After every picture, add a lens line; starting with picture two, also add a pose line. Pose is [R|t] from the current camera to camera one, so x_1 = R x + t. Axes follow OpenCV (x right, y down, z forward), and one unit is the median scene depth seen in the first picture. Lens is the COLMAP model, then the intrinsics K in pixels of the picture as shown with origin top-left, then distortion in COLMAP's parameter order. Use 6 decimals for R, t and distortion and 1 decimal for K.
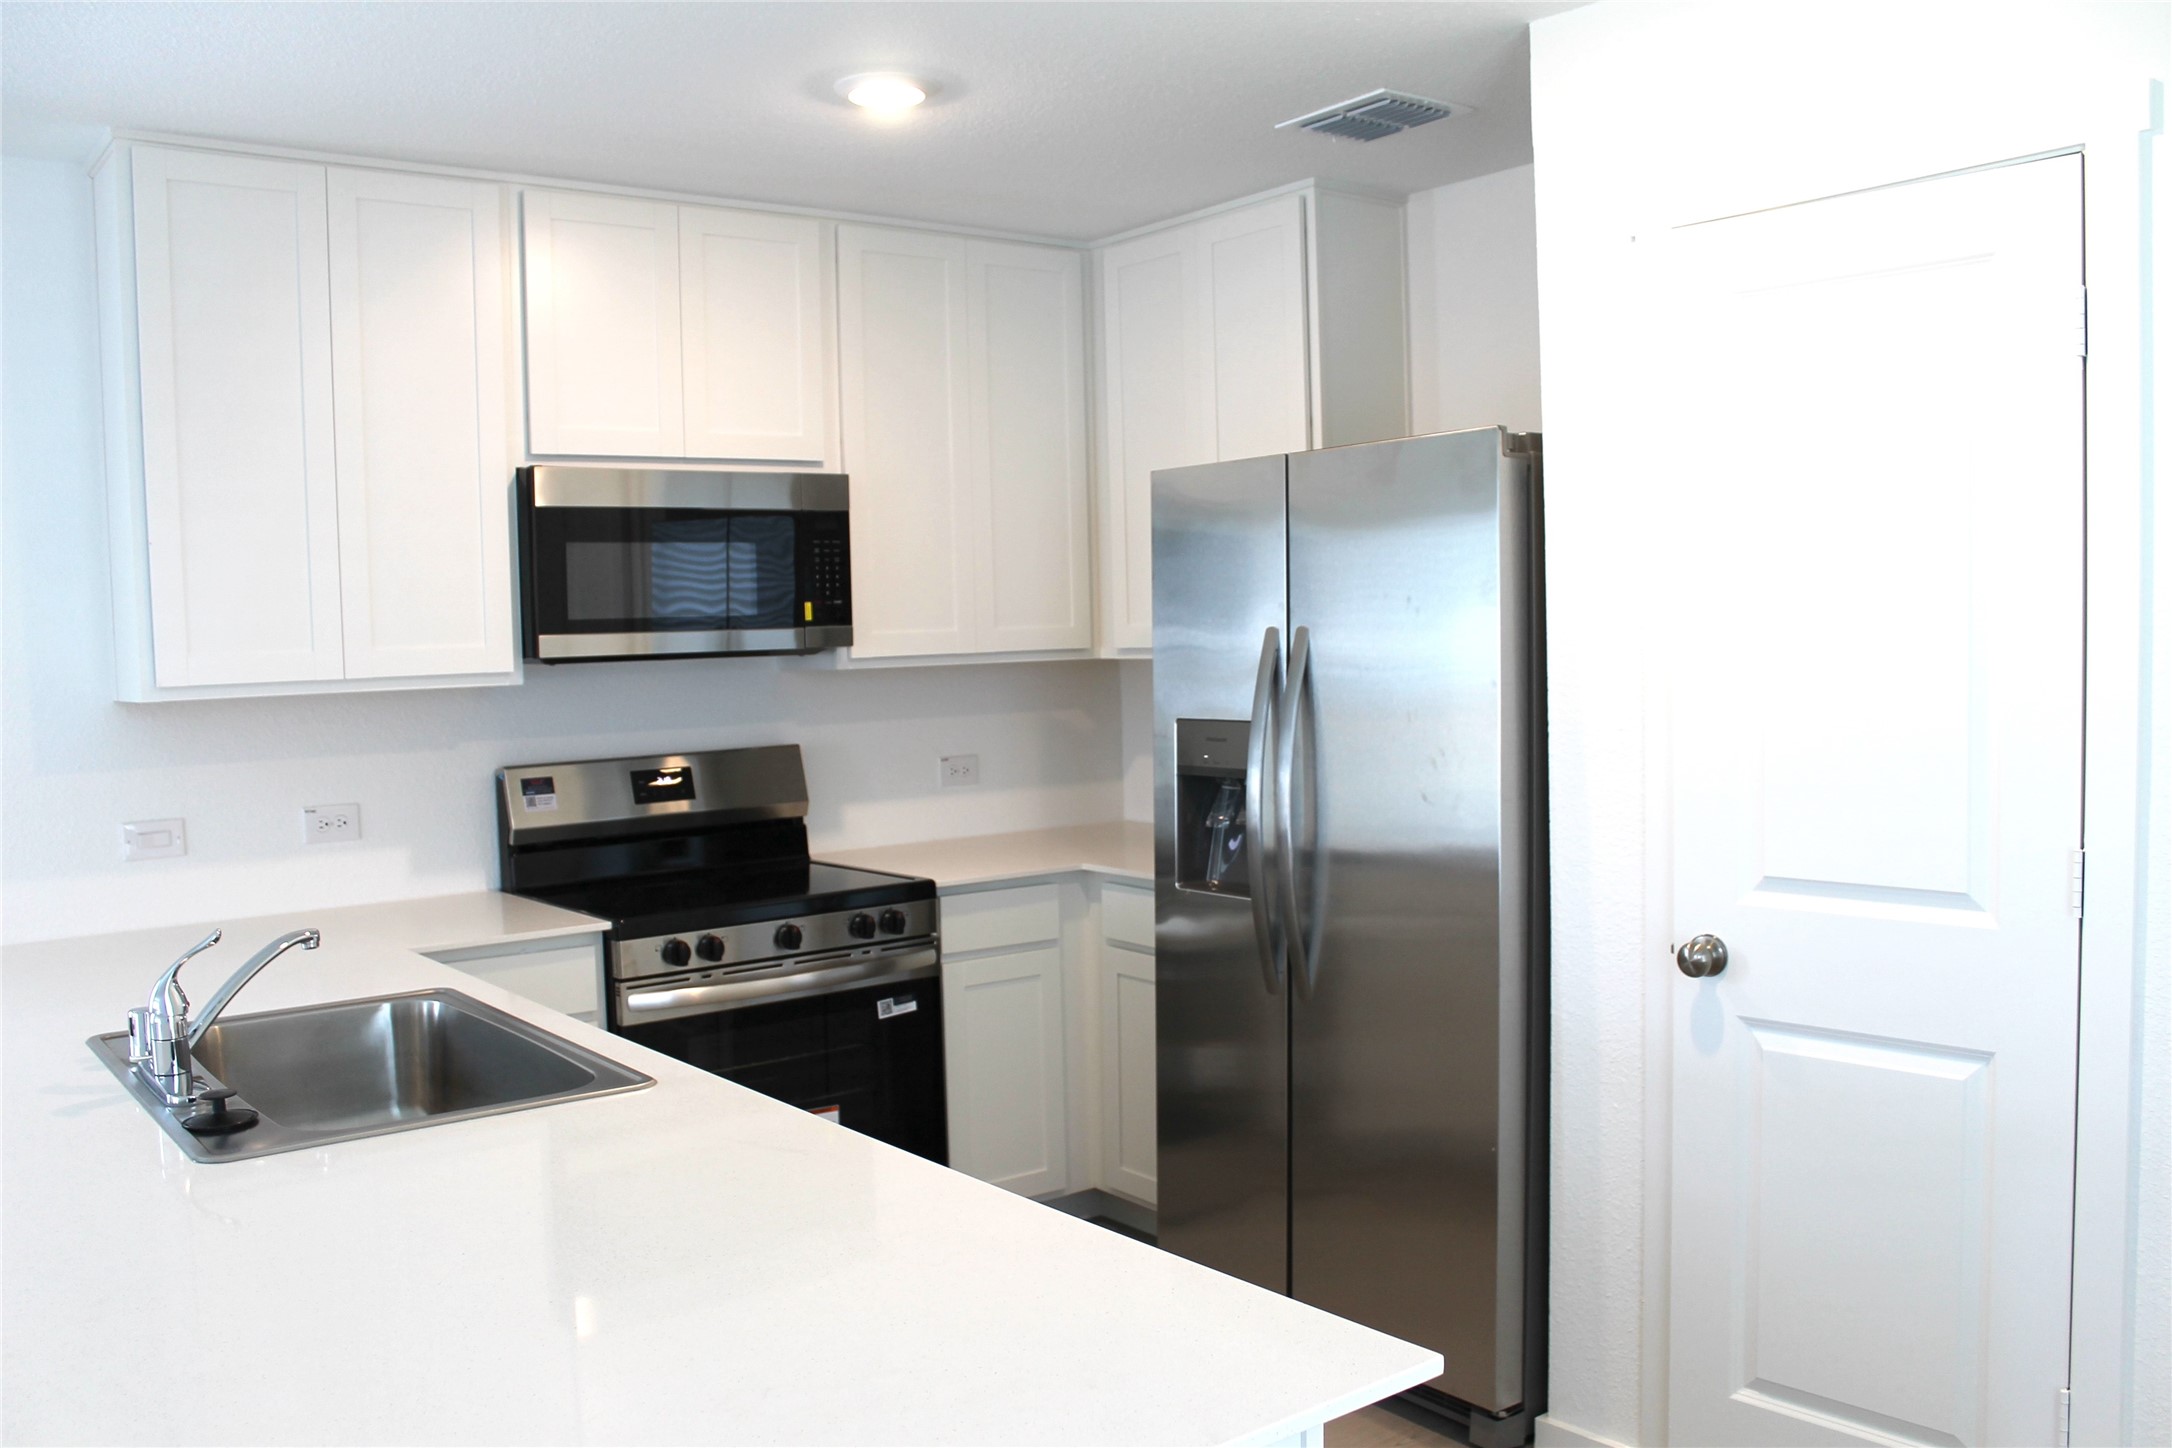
lens RADIAL K [[1829.2, 0, 1086.0], [0, 1829.2, 724.0], [0, 0, 1]] dist [-0.167947, 0.151944]
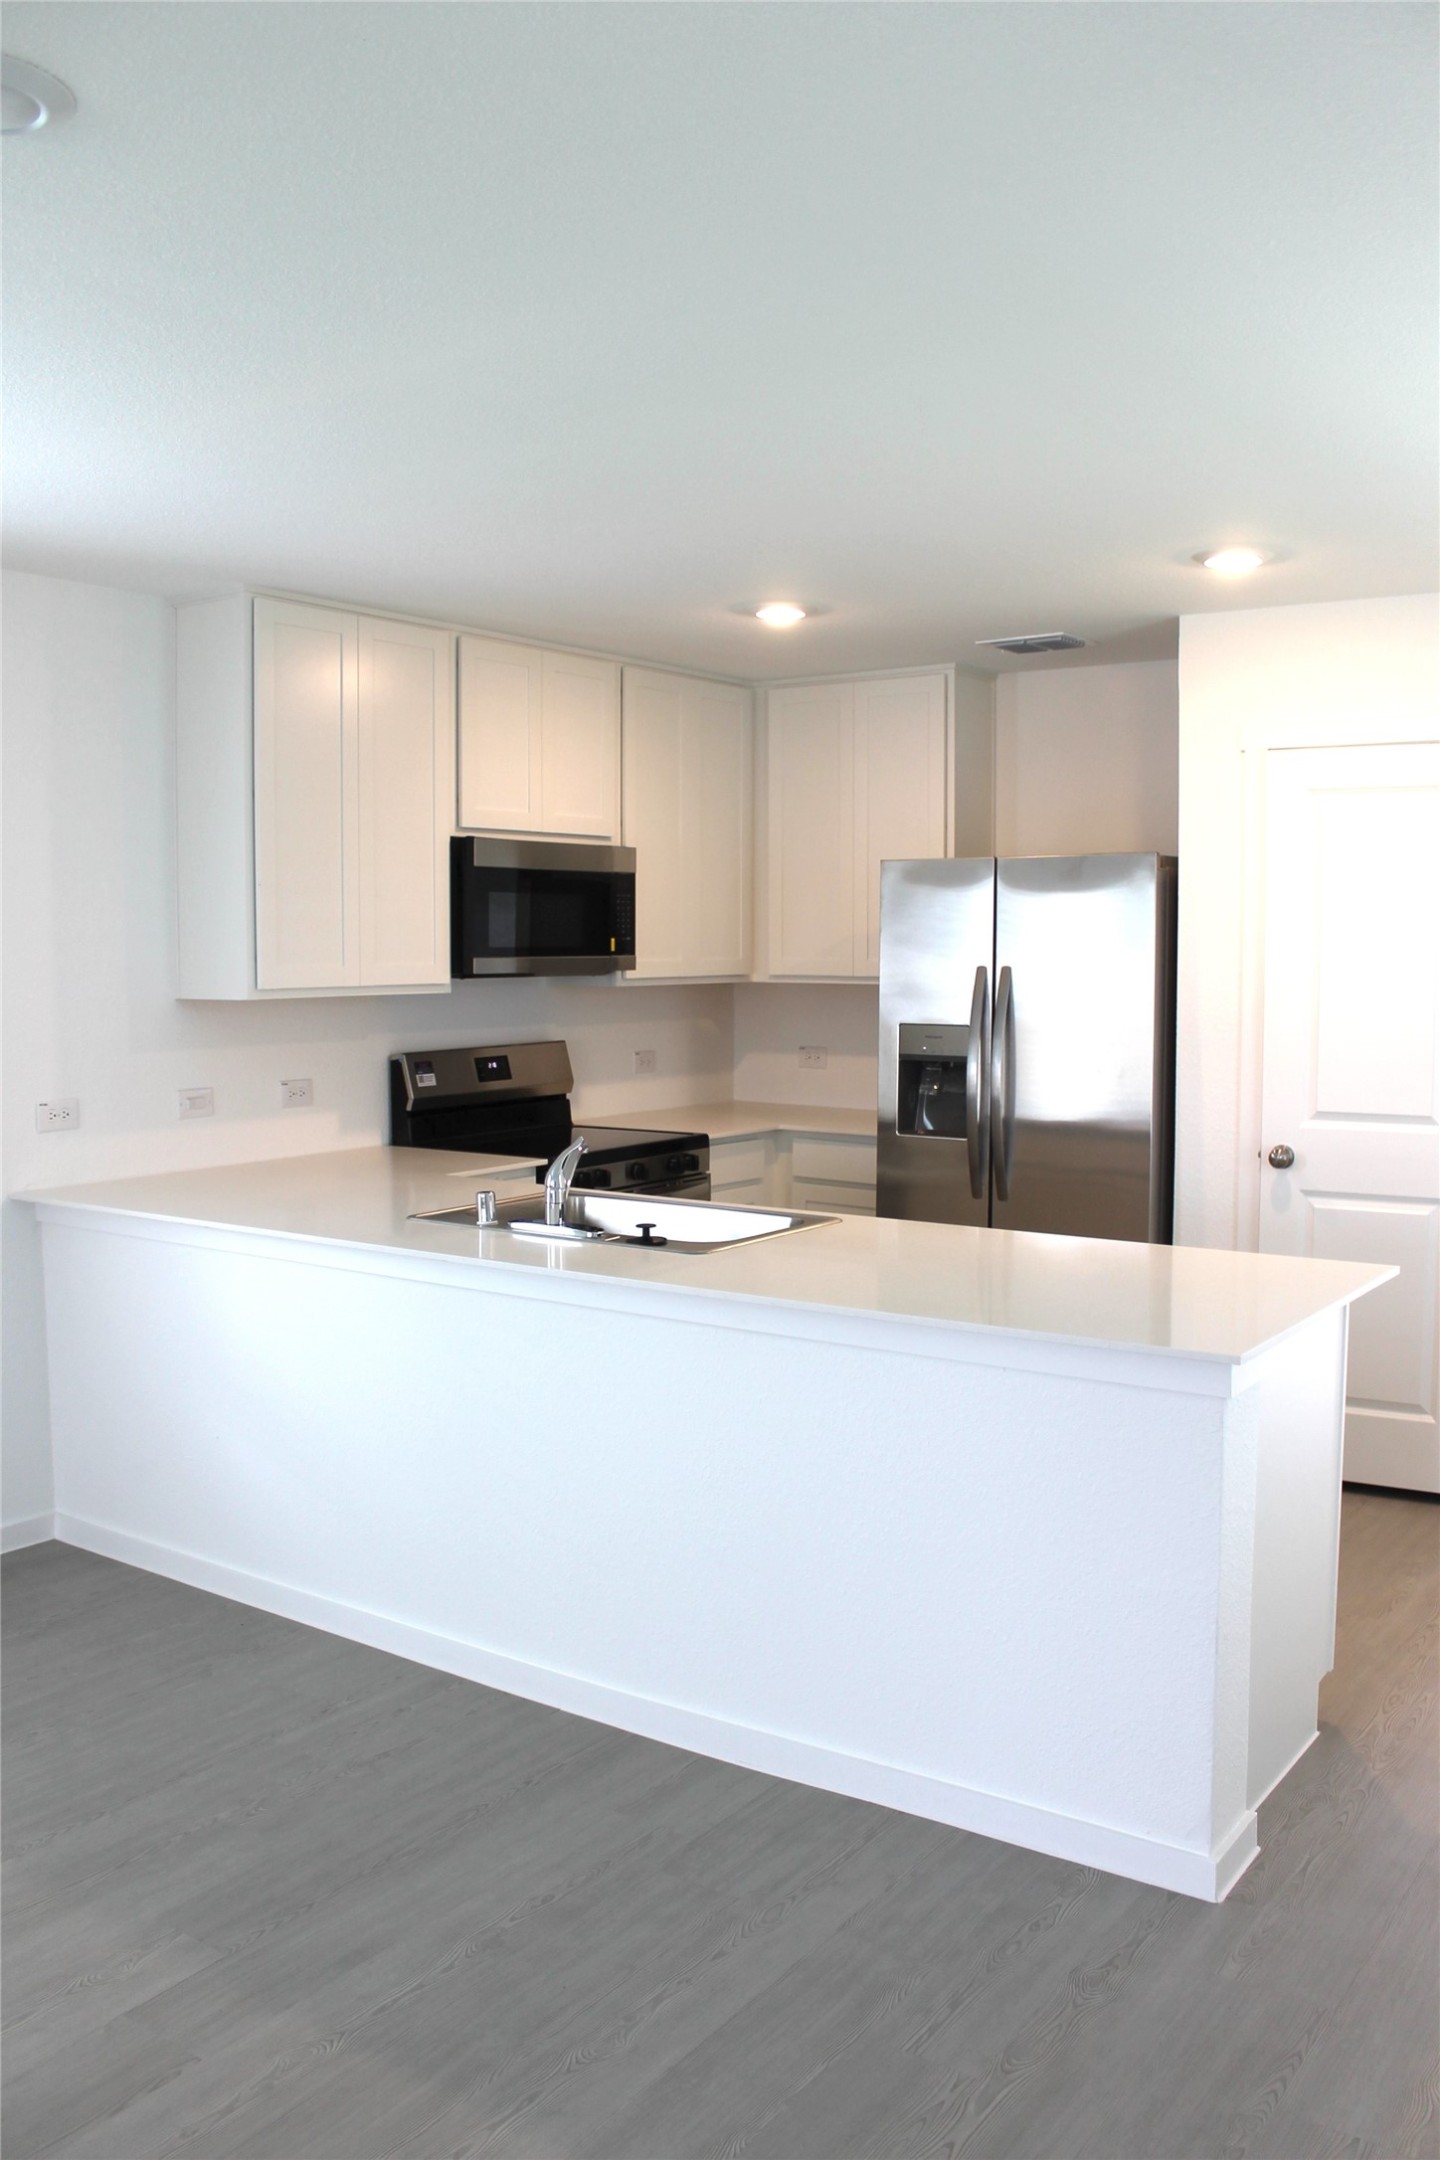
lens RADIAL K [[1819.1, 0, 733.0], [0, 1819.1, 1080.9], [0, 0, 1]] dist [-0.167947, 0.151944]
pose [[0.955158, 0.004238, 0.296067, -0.487288], [-0.009087, 0.999846, 0.015004, 0.021956], [-0.295958, -0.017021, 0.955049, -0.374369]]
